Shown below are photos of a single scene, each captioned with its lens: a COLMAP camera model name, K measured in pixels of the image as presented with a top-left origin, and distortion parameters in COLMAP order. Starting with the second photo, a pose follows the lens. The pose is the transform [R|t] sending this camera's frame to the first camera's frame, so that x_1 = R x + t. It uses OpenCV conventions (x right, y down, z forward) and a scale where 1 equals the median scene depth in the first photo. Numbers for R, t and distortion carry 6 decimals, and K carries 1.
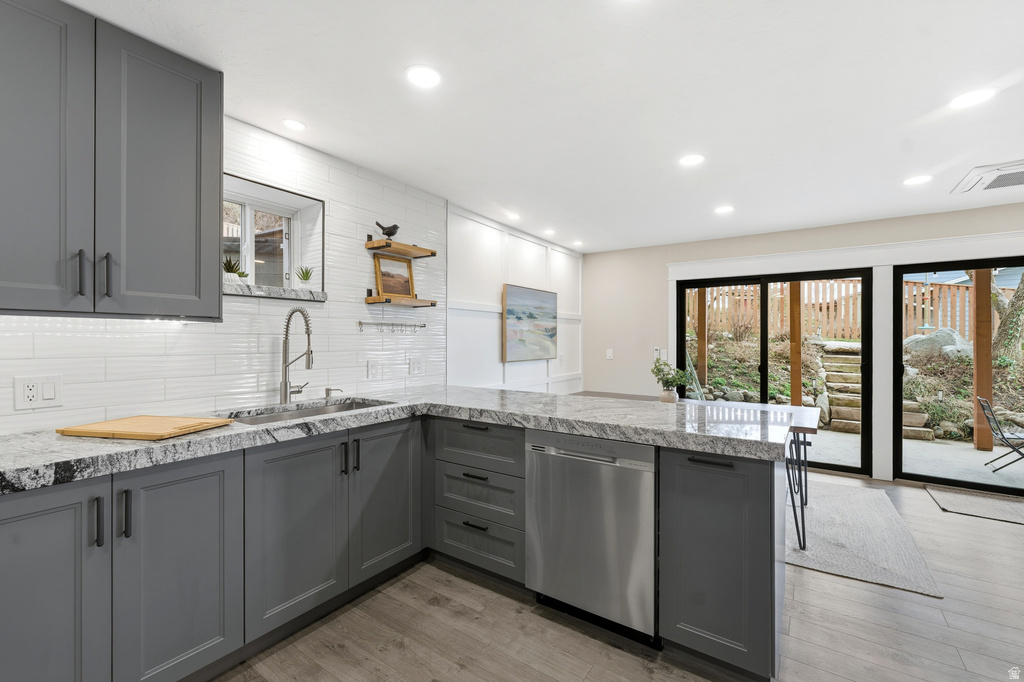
lens RADIAL K [[434.7, 0, 512.0], [0, 434.7, 341.0], [0, 0, 1]] dist [-0.000088, -0.000050]
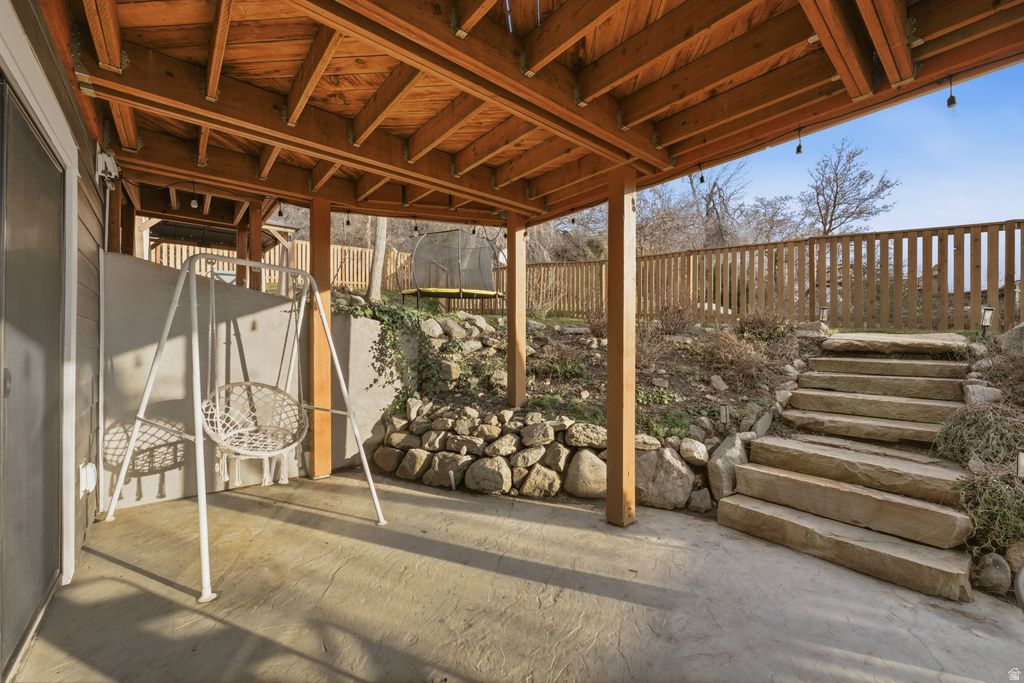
lens RADIAL K [[416.1, 0, 515.9], [0, 416.1, 342.1], [0, 0, 1]] dist [-0.002073, -0.000034]
pose [[0.964555, 0.000243, -0.263883, 1.722745], [-0.001948, 0.999979, -0.006201, 0.061706], [0.263876, 0.006496, 0.964535, 1.412865]]
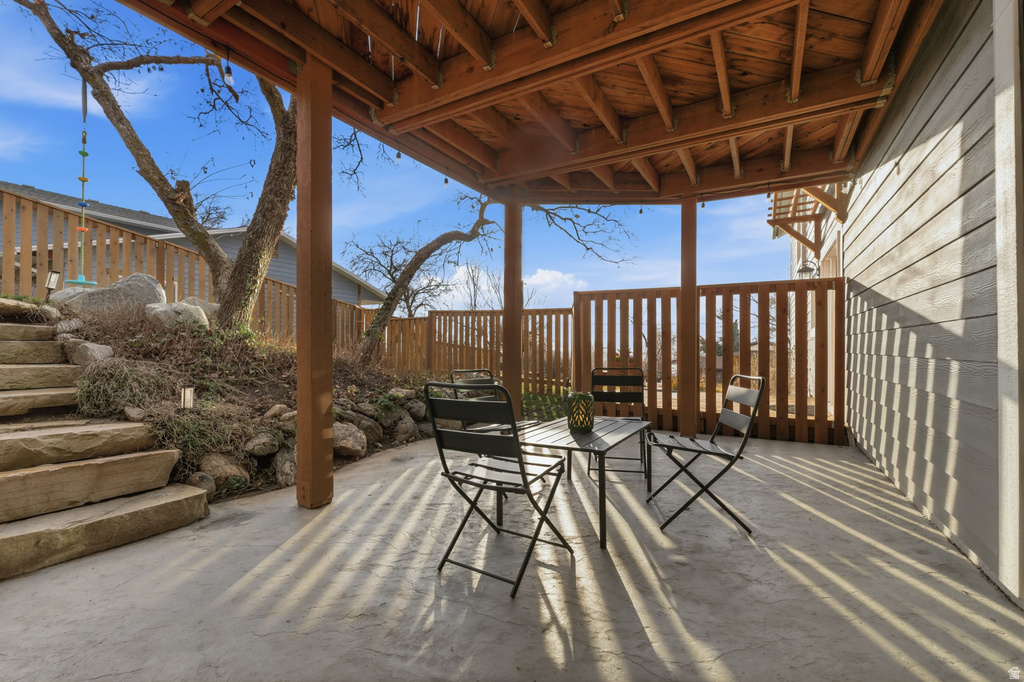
lens RADIAL K [[428.6, 0, 509.0], [0, 428.6, 342.6], [0, 0, 1]] dist [-0.000314, -0.000003]
pose [[-0.071243, 0.005456, 0.997444, 1.366758], [-0.001473, 0.999983, -0.005575, 0.184699], [-0.997458, -0.001867, -0.071234, 1.827372]]
